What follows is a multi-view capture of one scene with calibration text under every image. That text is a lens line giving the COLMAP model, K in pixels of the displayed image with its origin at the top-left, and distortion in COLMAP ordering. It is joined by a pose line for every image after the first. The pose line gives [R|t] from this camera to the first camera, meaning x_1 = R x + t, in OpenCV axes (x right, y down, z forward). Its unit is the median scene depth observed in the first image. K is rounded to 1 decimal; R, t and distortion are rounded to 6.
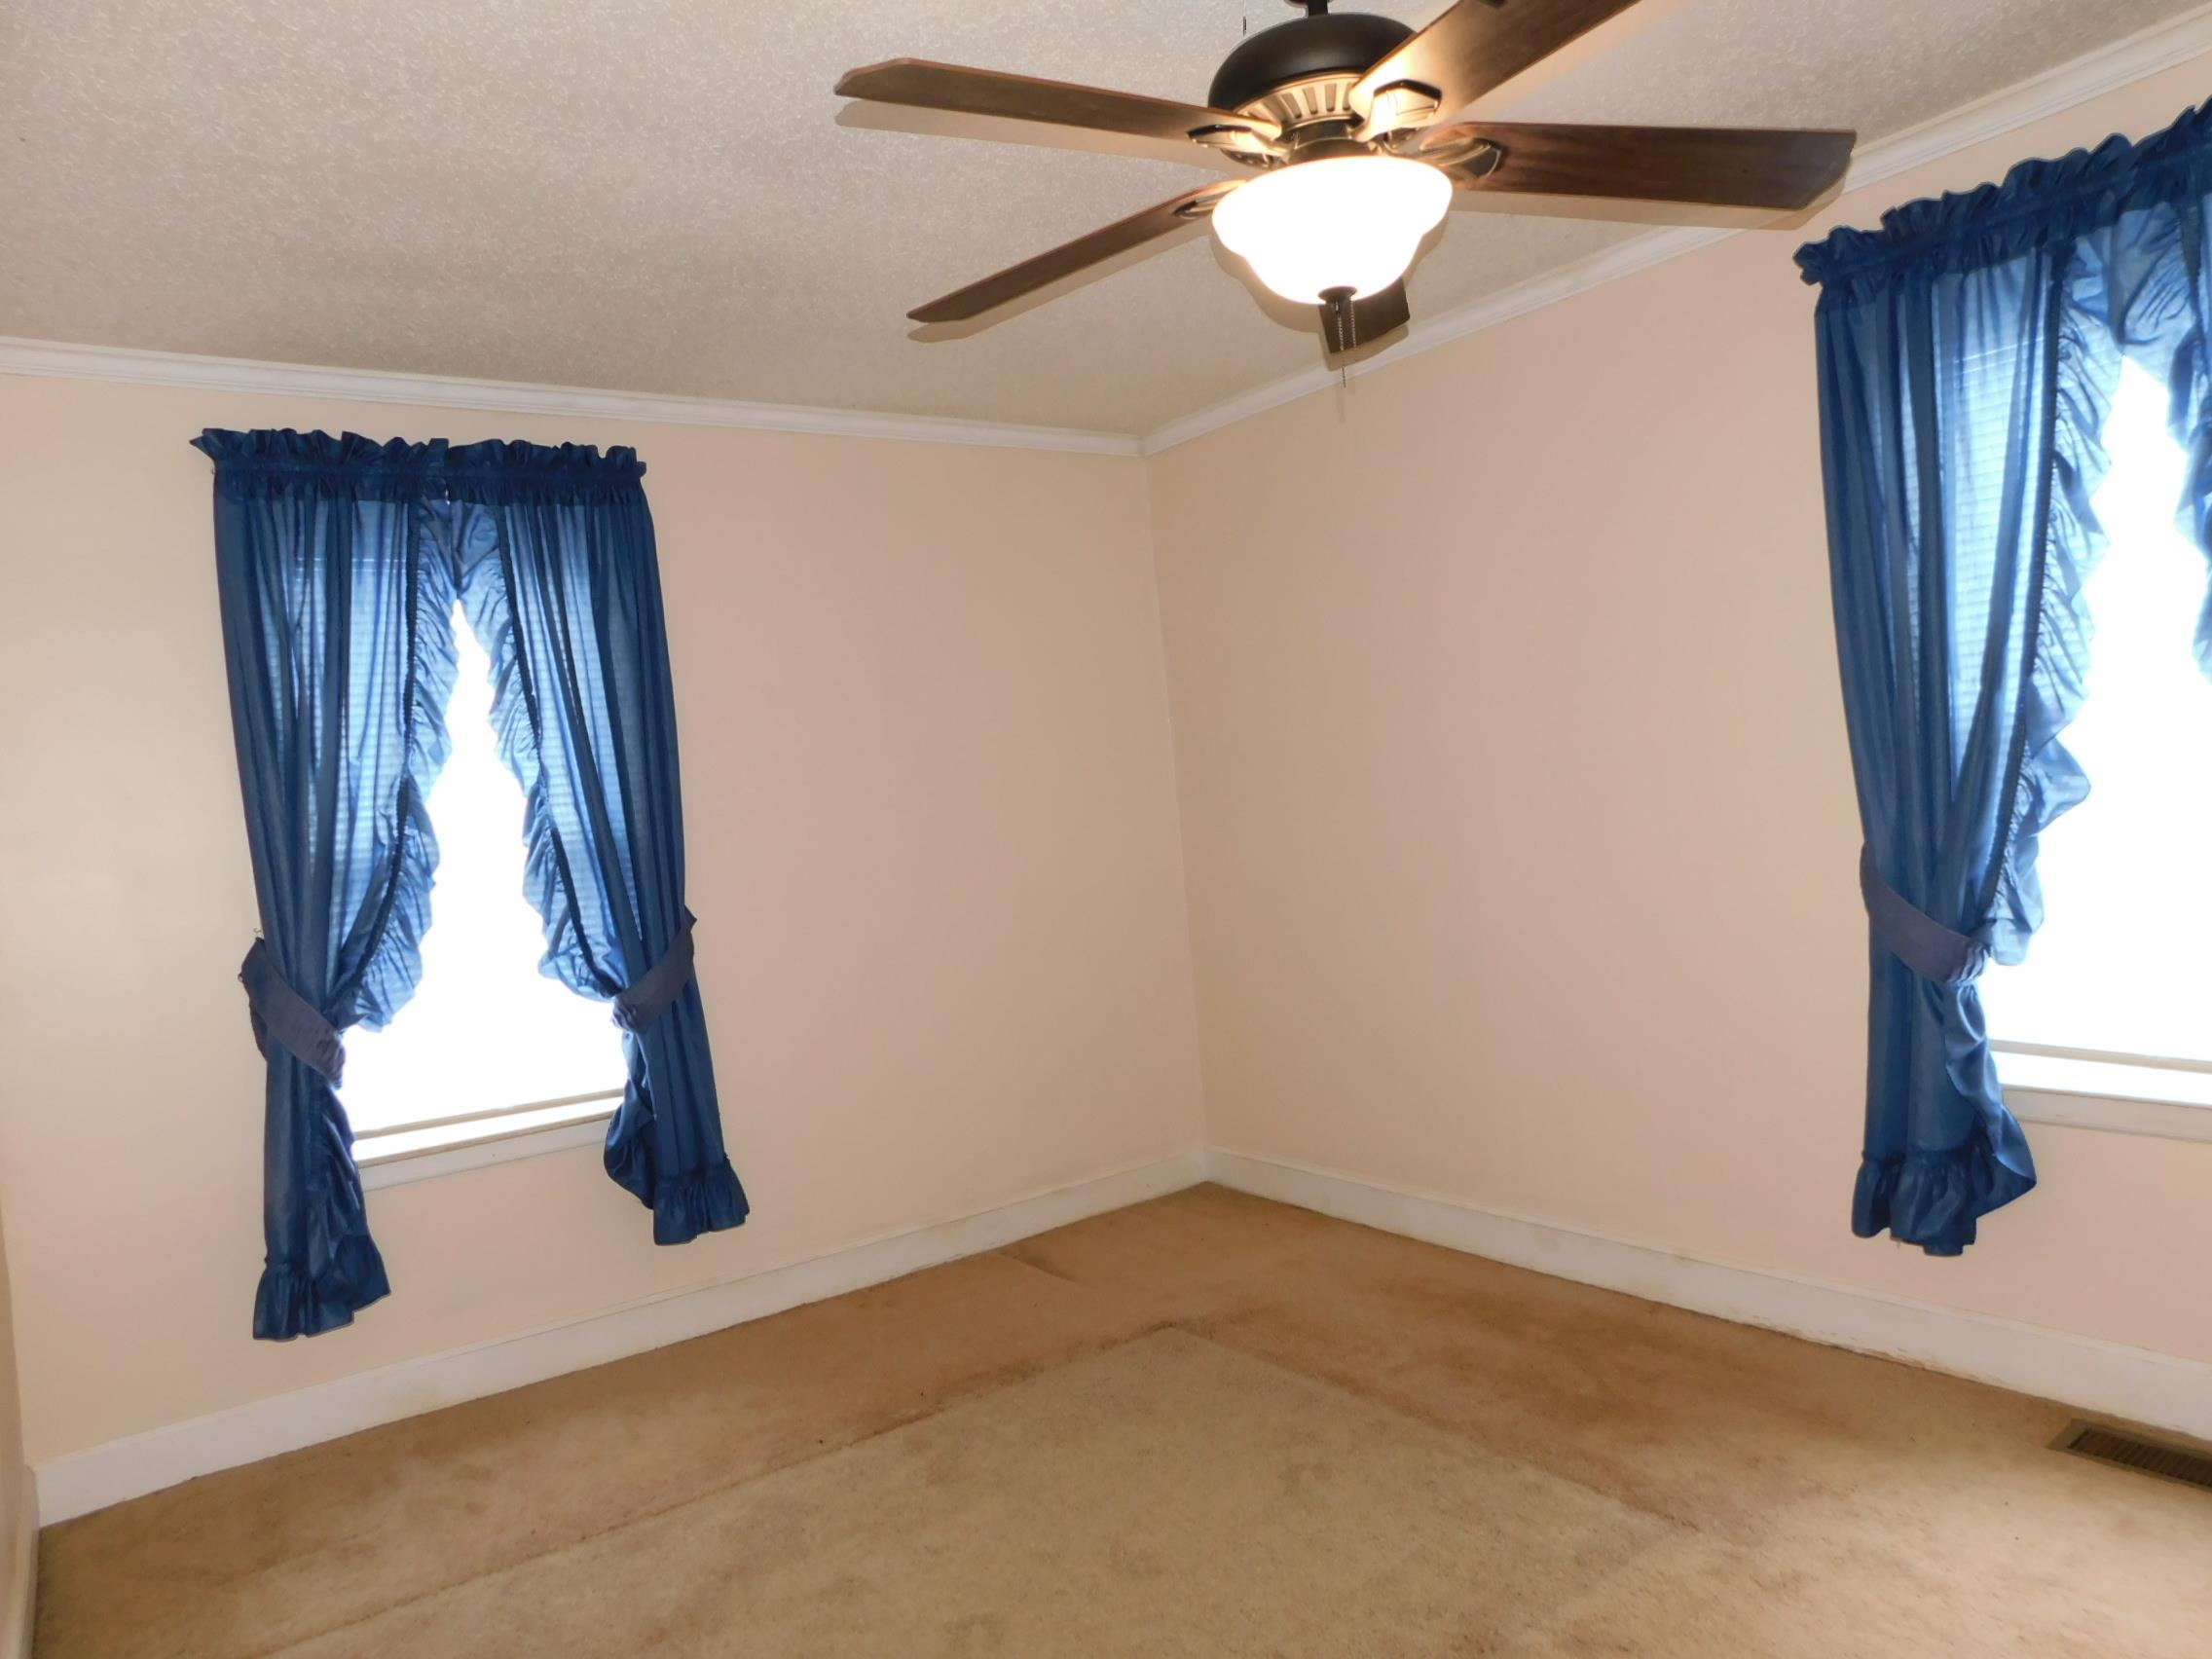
lens RADIAL K [[1462.9, 0, 1106.0], [0, 1462.9, 829.5], [0, 0, 1]] dist [-0.068029, 0.053436]
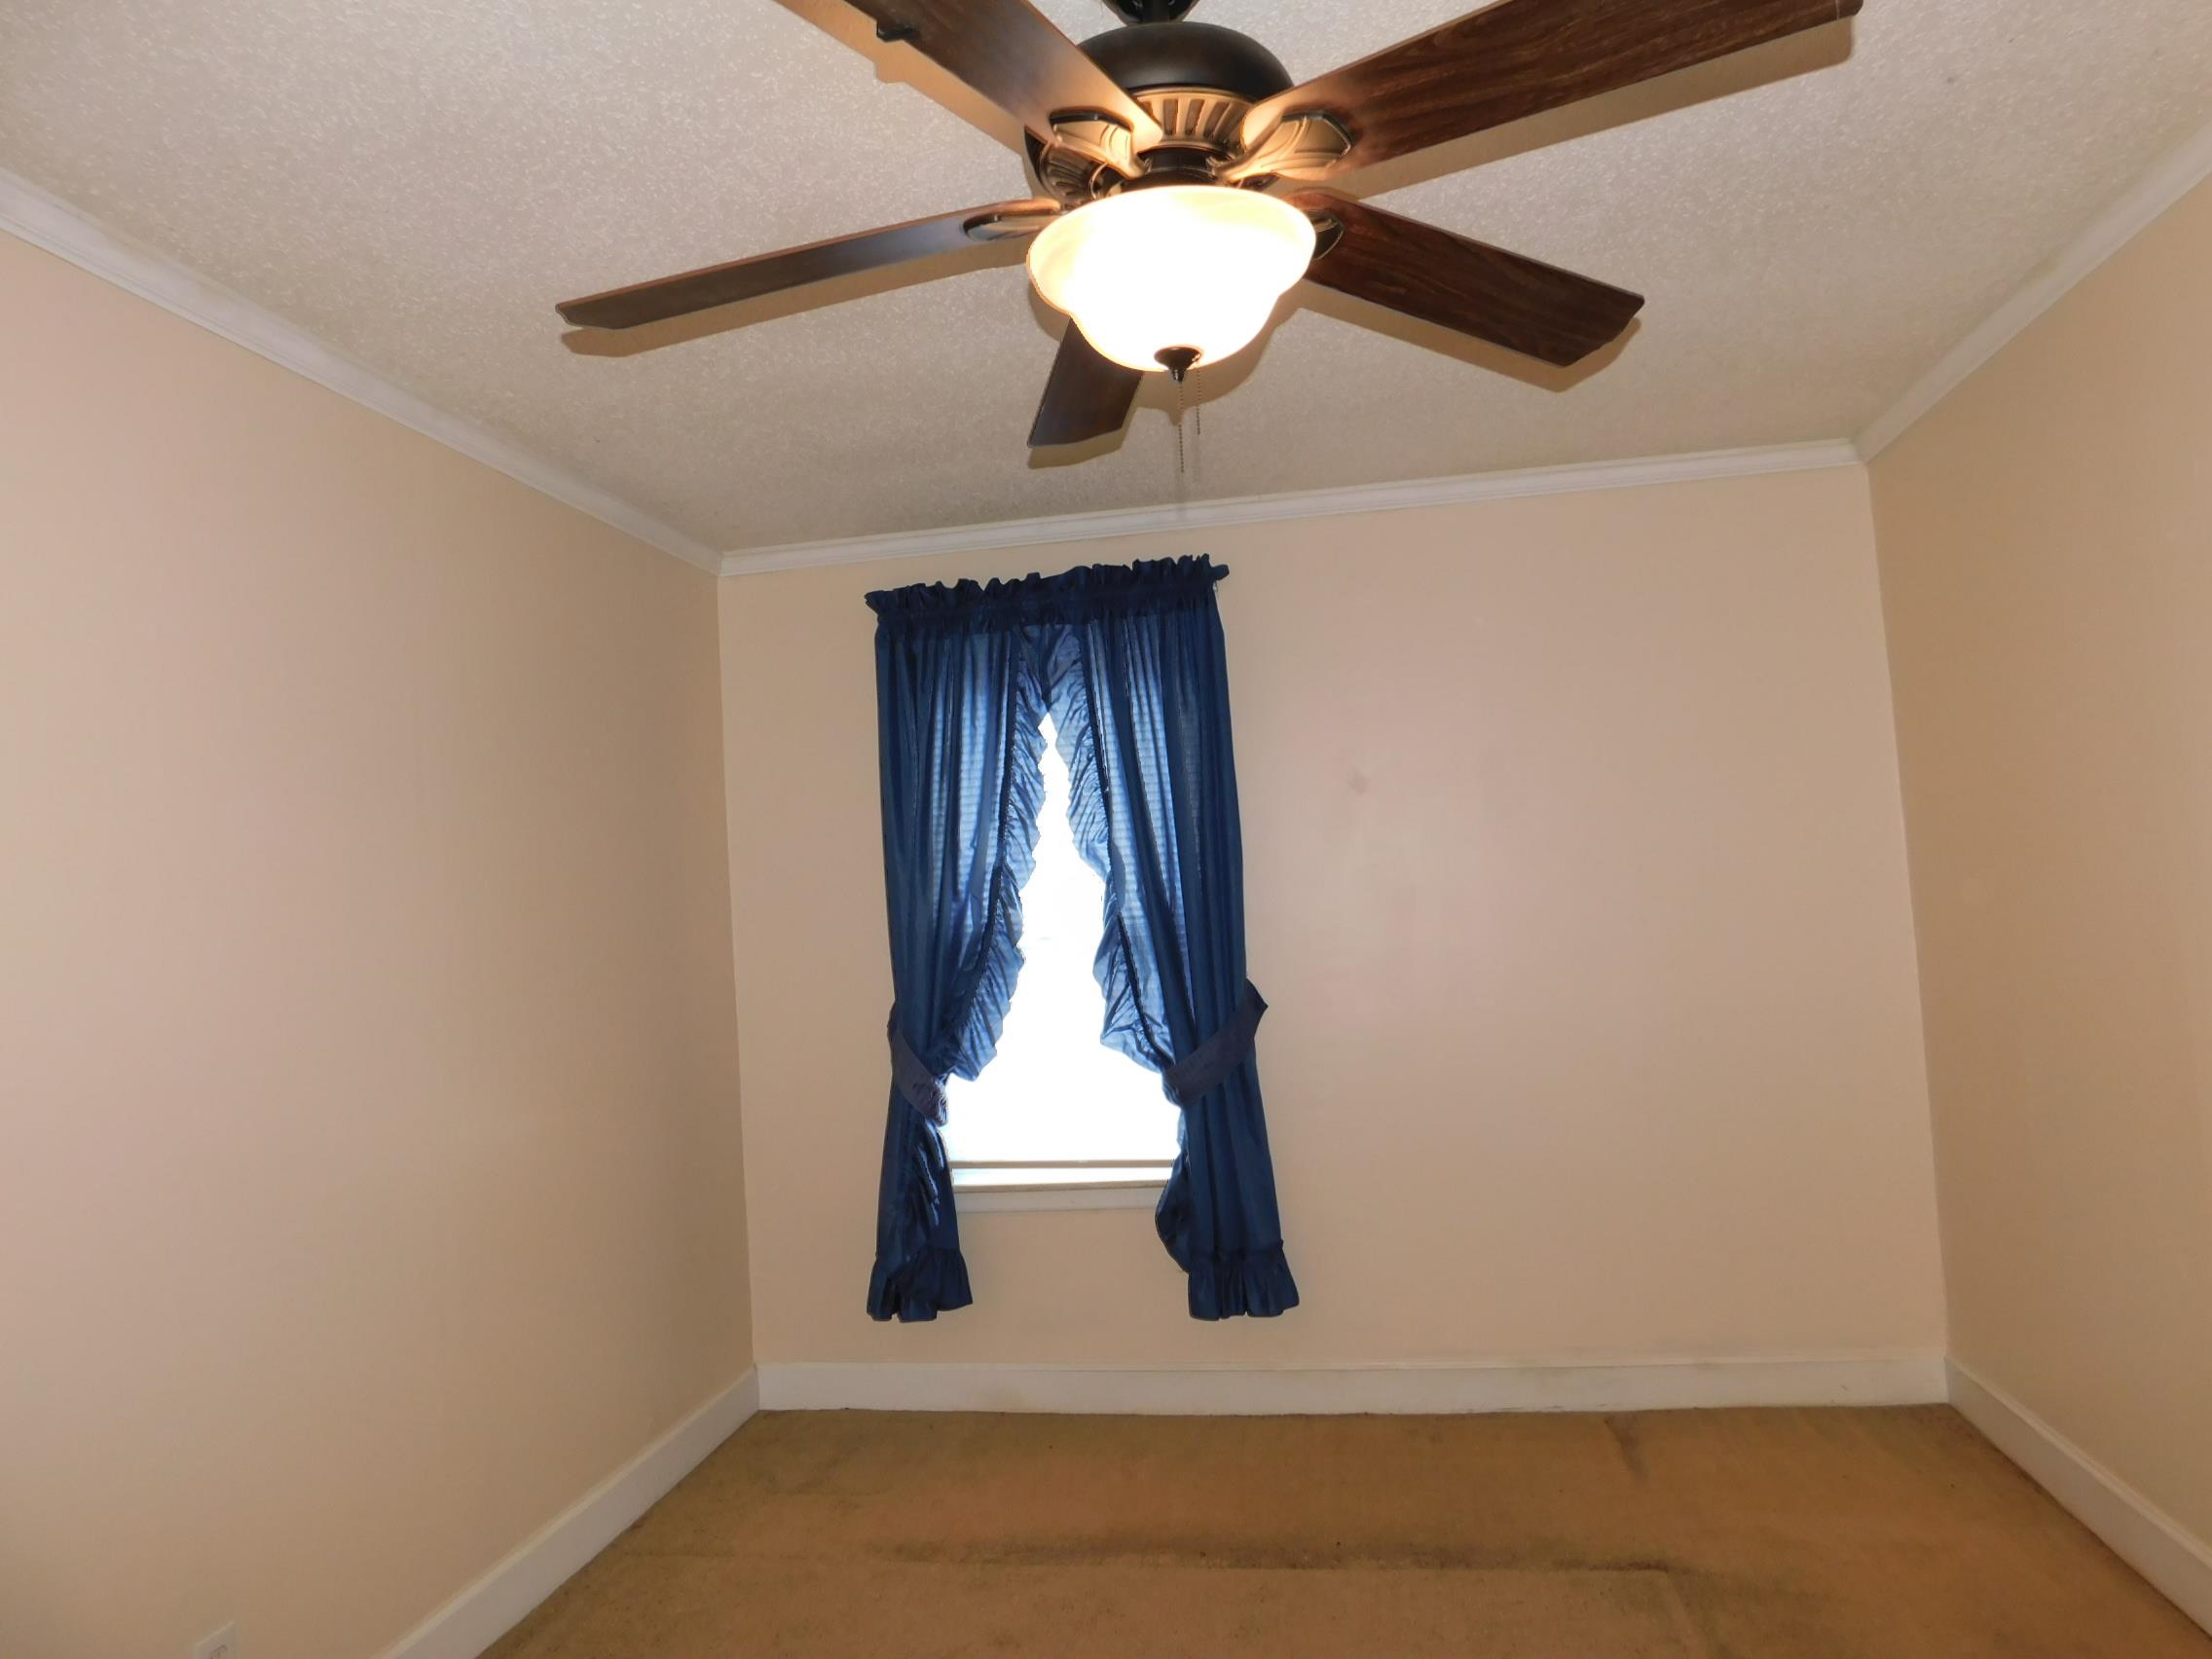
lens RADIAL K [[1462.9, 0, 1106.0], [0, 1462.9, 829.5], [0, 0, 1]] dist [-0.068029, 0.053436]
pose [[0.698462, 0.009351, -0.715586, 0.406773], [-0.024174, 0.999652, -0.010532, -0.053114], [0.715239, 0.024655, 0.698445, 0.222802]]
